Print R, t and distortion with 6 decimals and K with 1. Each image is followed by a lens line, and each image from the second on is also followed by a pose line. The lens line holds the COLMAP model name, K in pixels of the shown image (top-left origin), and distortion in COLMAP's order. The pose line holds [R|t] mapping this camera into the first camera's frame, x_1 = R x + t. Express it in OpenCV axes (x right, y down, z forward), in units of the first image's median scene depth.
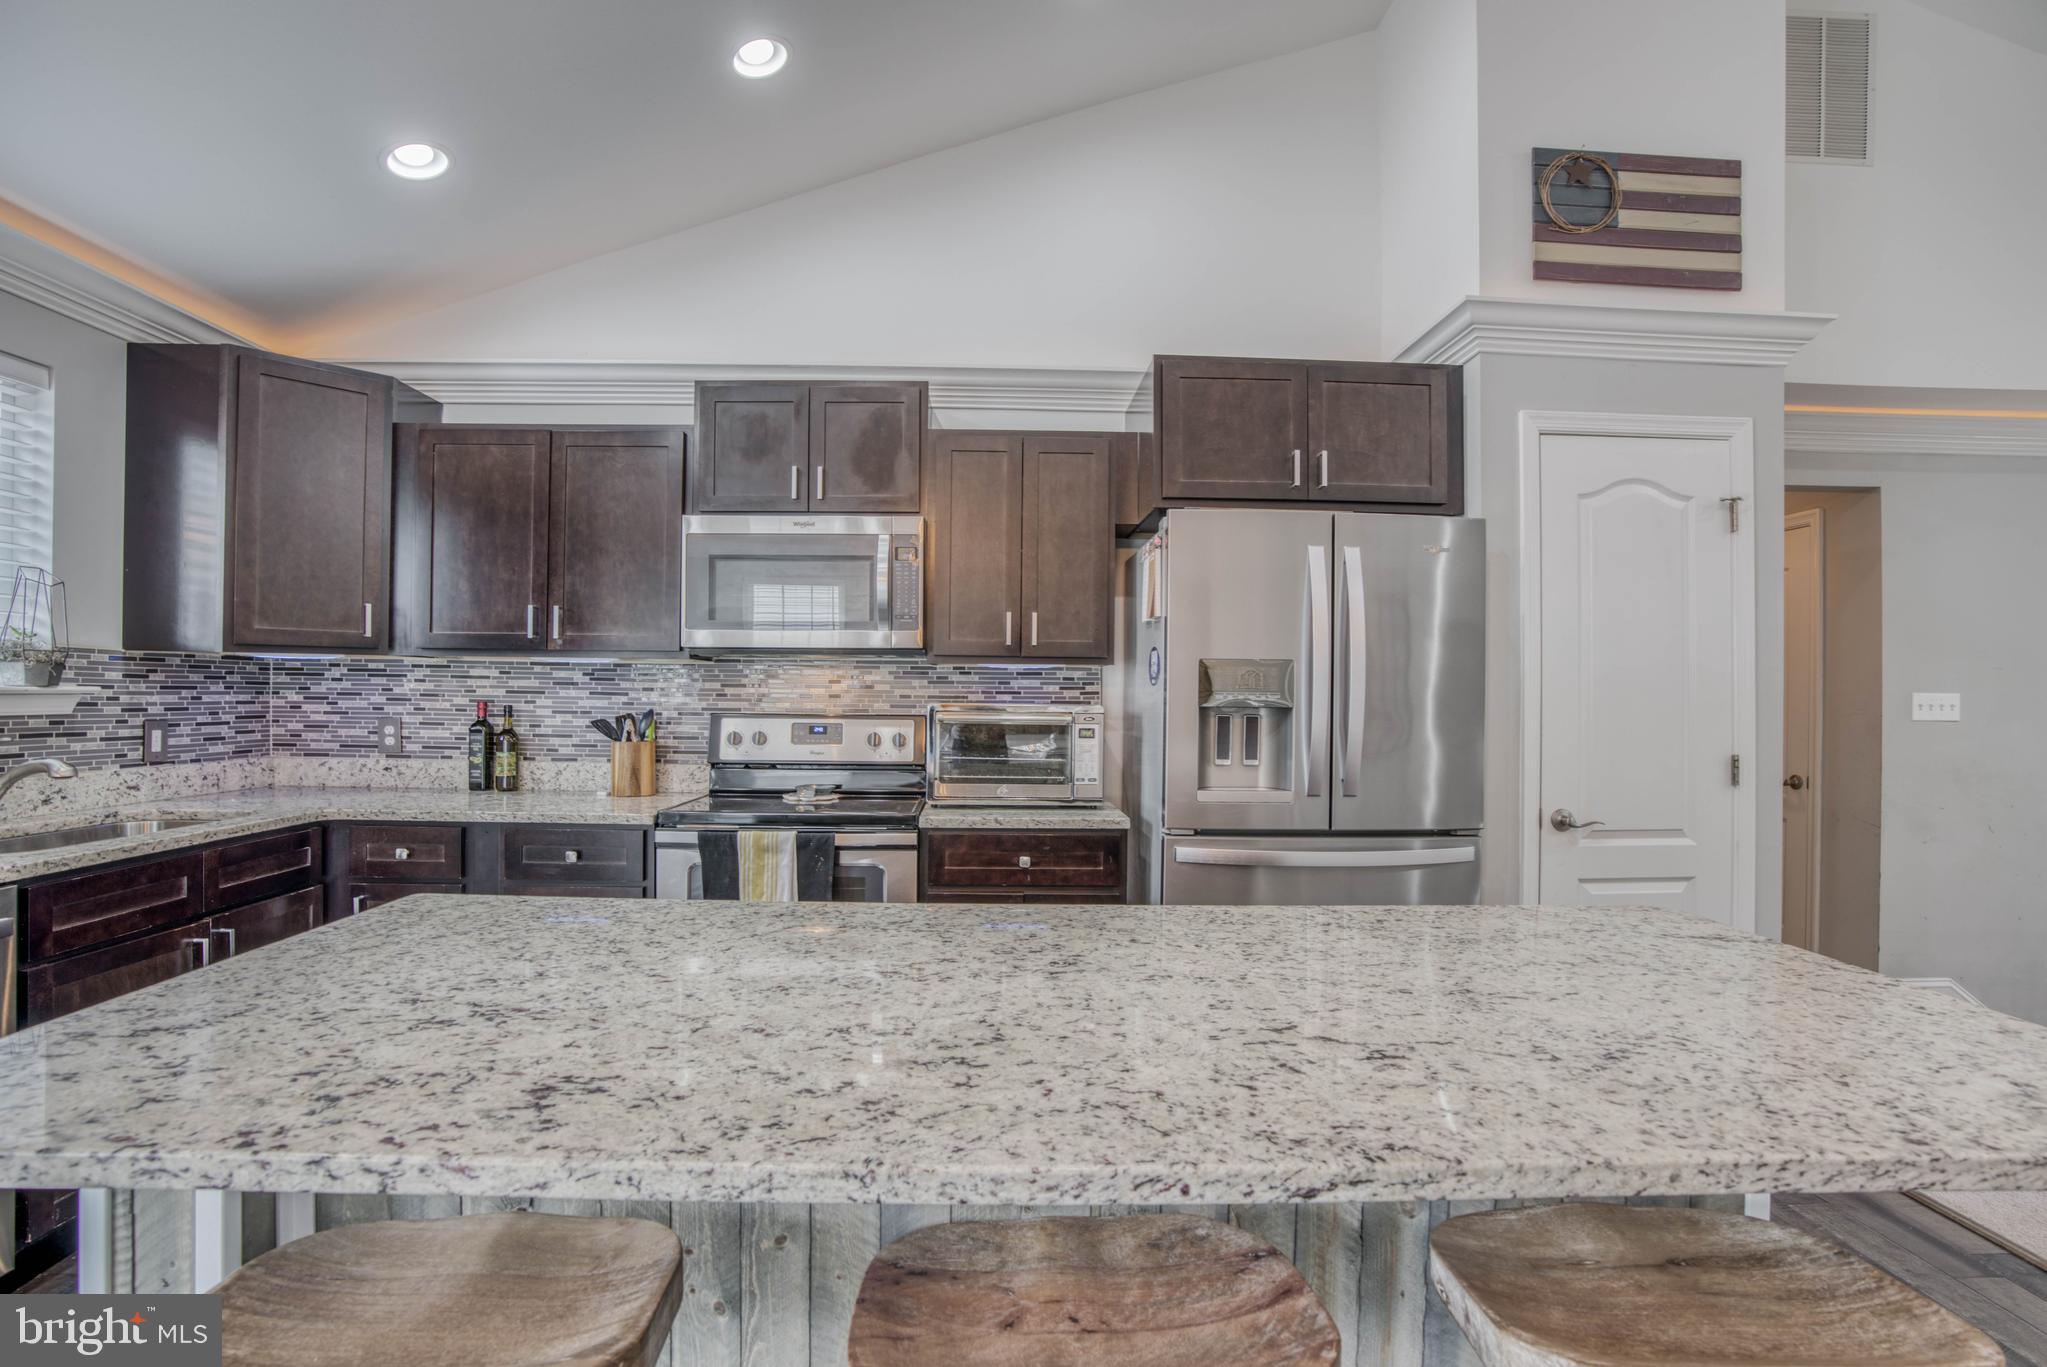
lens RADIAL K [[952.3, 0, 1006.2], [0, 952.3, 685.5], [0, 0, 1]] dist [-0.070071, 0.030298]
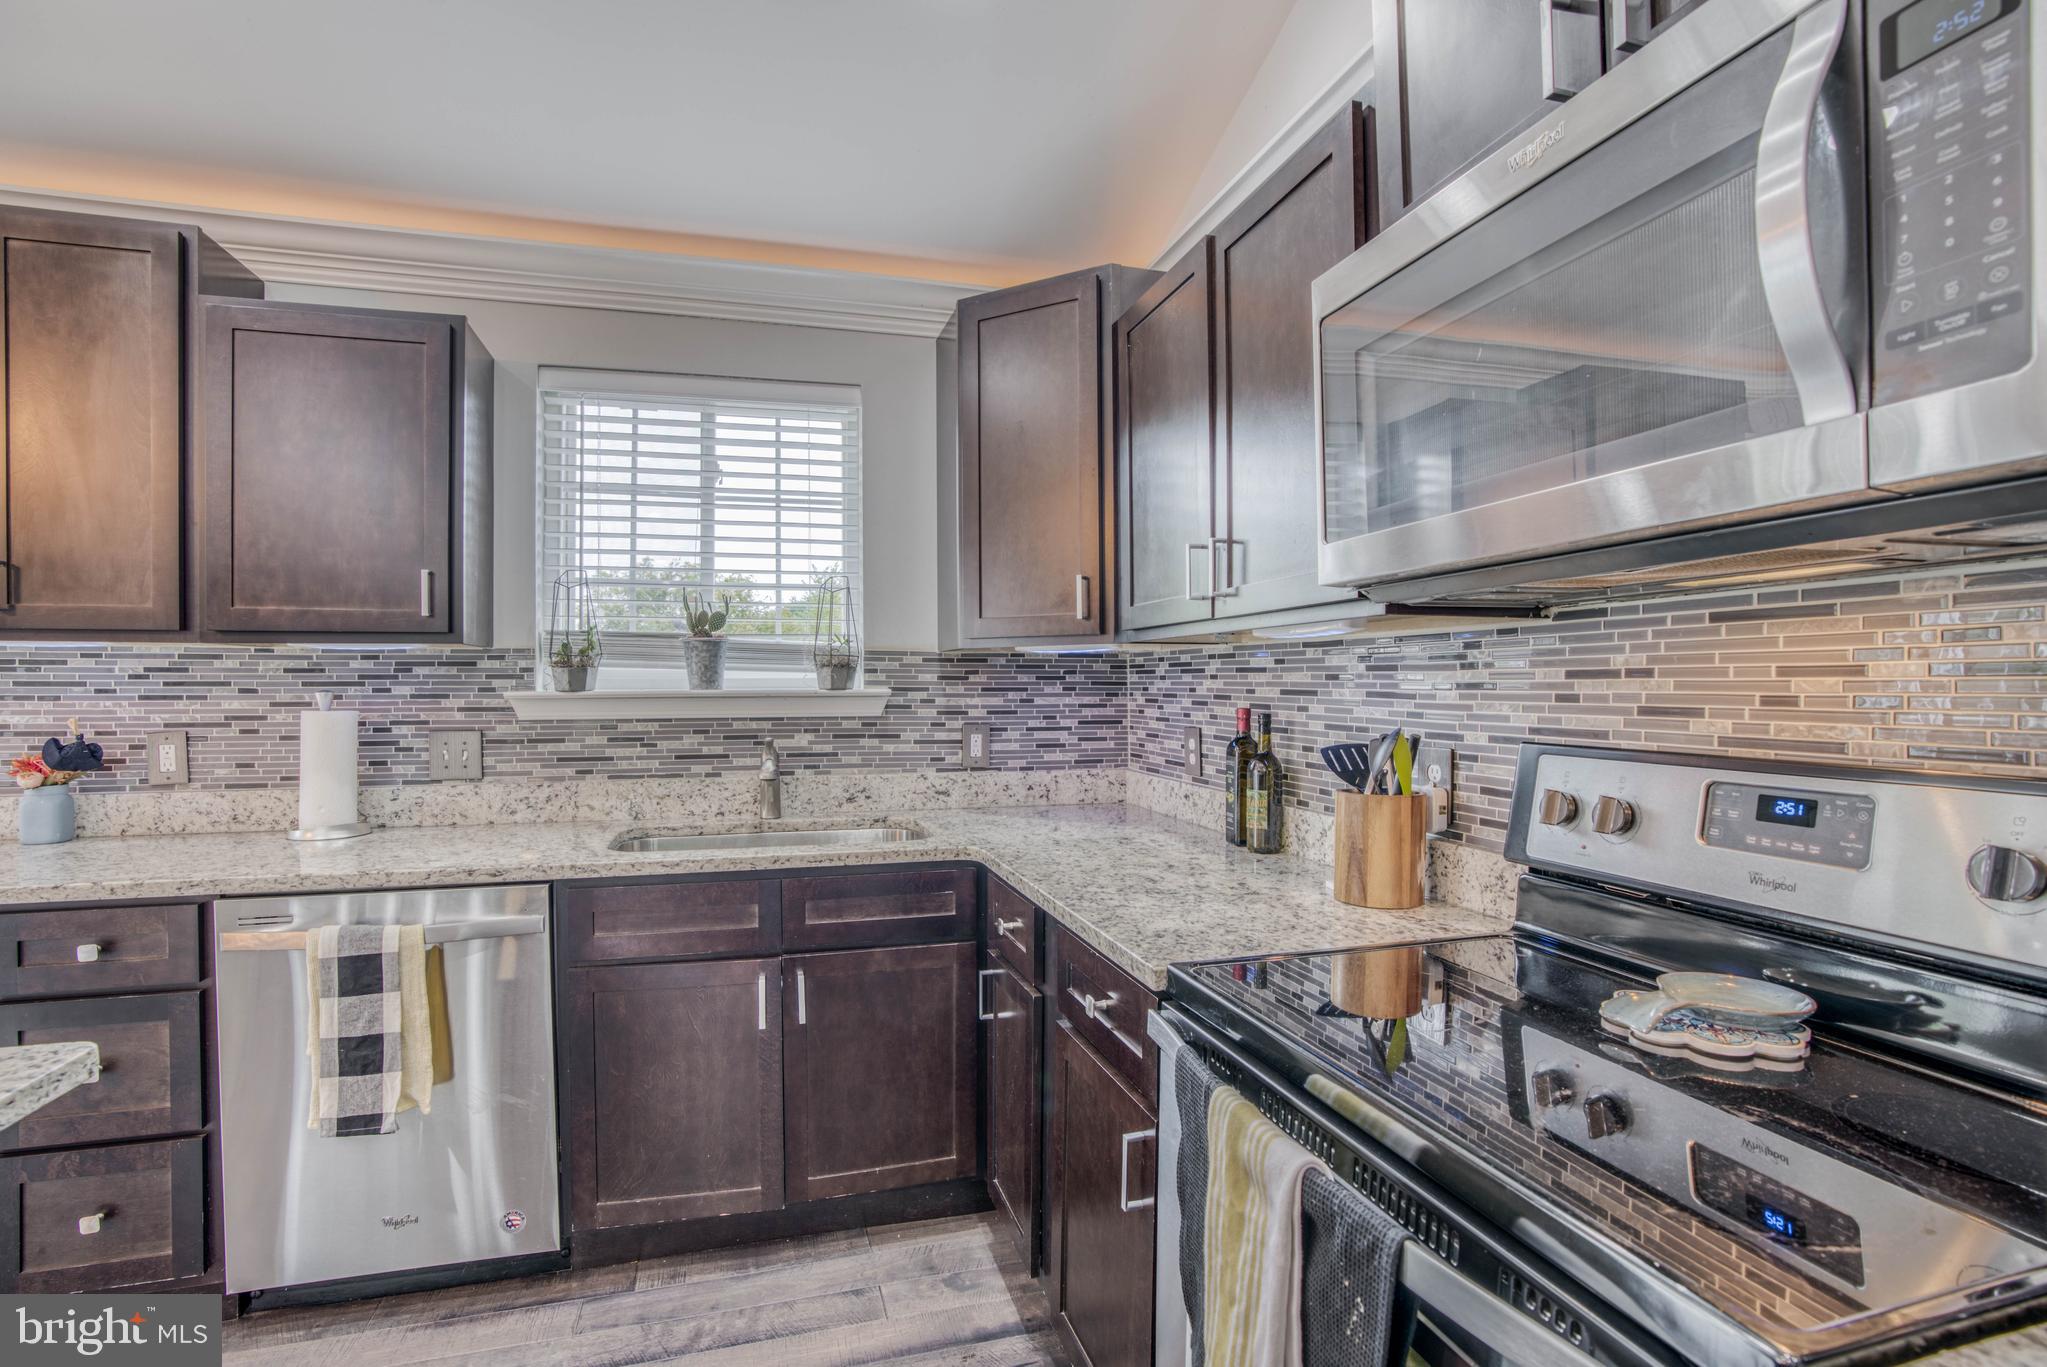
lens RADIAL K [[952.3, 0, 1006.2], [0, 952.3, 685.5], [0, 0, 1]] dist [-0.070071, 0.030298]
pose [[0.243087, -0.009519, -0.969958, 0.036811], [0.011636, 0.999909, -0.006897, 0.004927], [0.969935, -0.009610, 0.243175, 0.731383]]
